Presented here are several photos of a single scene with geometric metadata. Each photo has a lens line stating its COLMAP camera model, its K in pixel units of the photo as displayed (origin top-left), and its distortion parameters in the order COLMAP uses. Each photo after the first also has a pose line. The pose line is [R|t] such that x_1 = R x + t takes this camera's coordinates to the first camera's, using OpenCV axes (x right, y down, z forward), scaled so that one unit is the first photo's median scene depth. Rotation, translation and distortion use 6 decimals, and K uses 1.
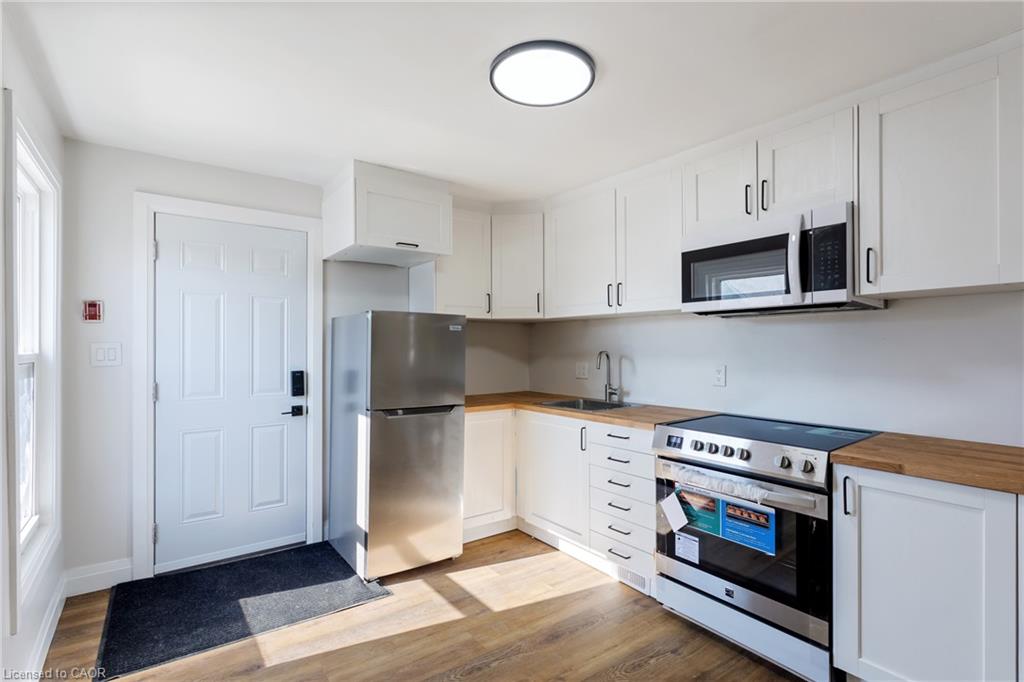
lens RADIAL K [[485.0, 0, 508.2], [0, 485.0, 345.0], [0, 0, 1]] dist [0.001033, 0.002458]
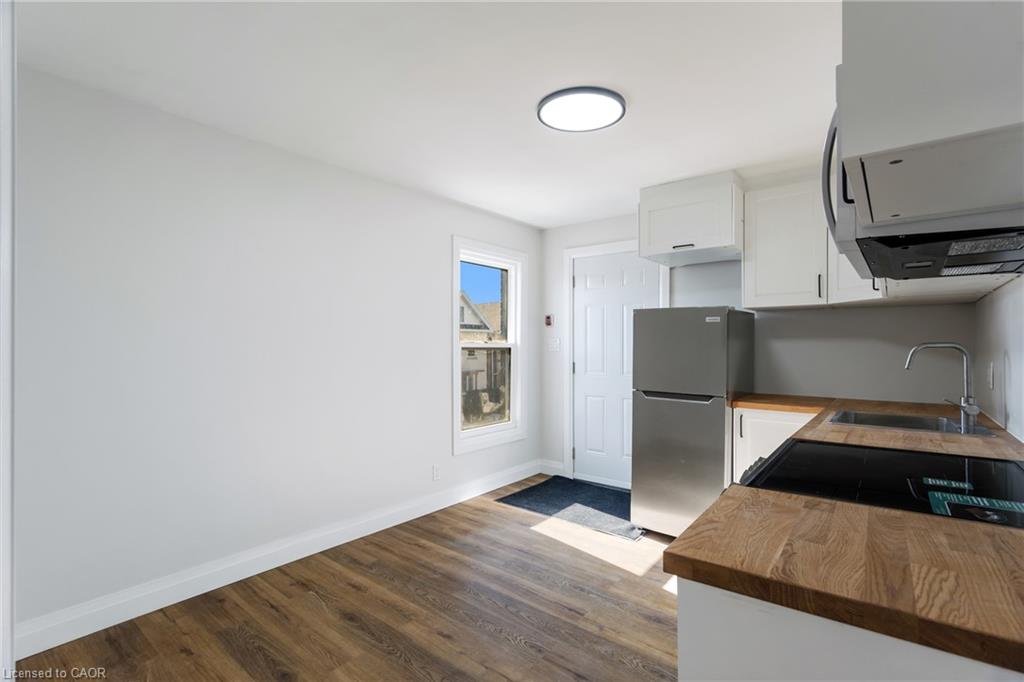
lens RADIAL K [[485.0, 0, 501.2], [0, 485.0, 343.8], [0, 0, 1]] dist [0.001033, 0.002458]
pose [[0.255267, -0.002211, -0.966868, 0.893701], [0.001866, 0.999997, -0.001794, 0.019462], [0.966869, -0.001346, 0.255271, 0.378208]]
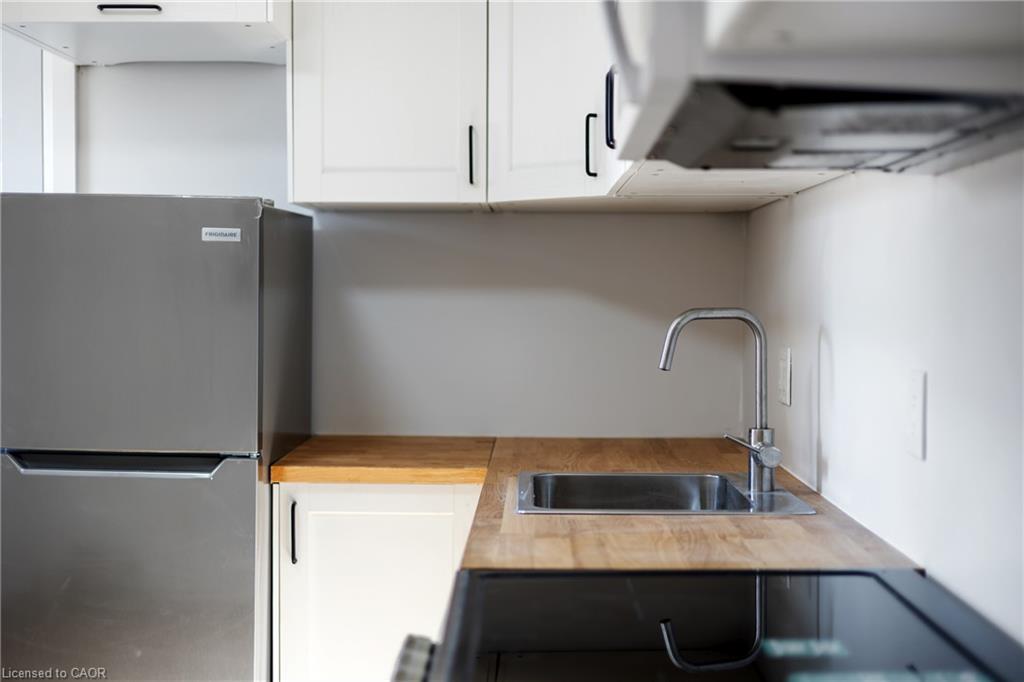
lens RADIAL K [[1456.4, 0, 511.0], [0, 1456.4, 347.7], [0, 0, 1]] dist [0.025417, 0.000000]
pose [[0.795390, 0.028961, -0.605406, 0.821032], [-0.002510, 0.999007, 0.044493, -0.001306], [0.606093, -0.033870, 0.794672, 0.348457]]
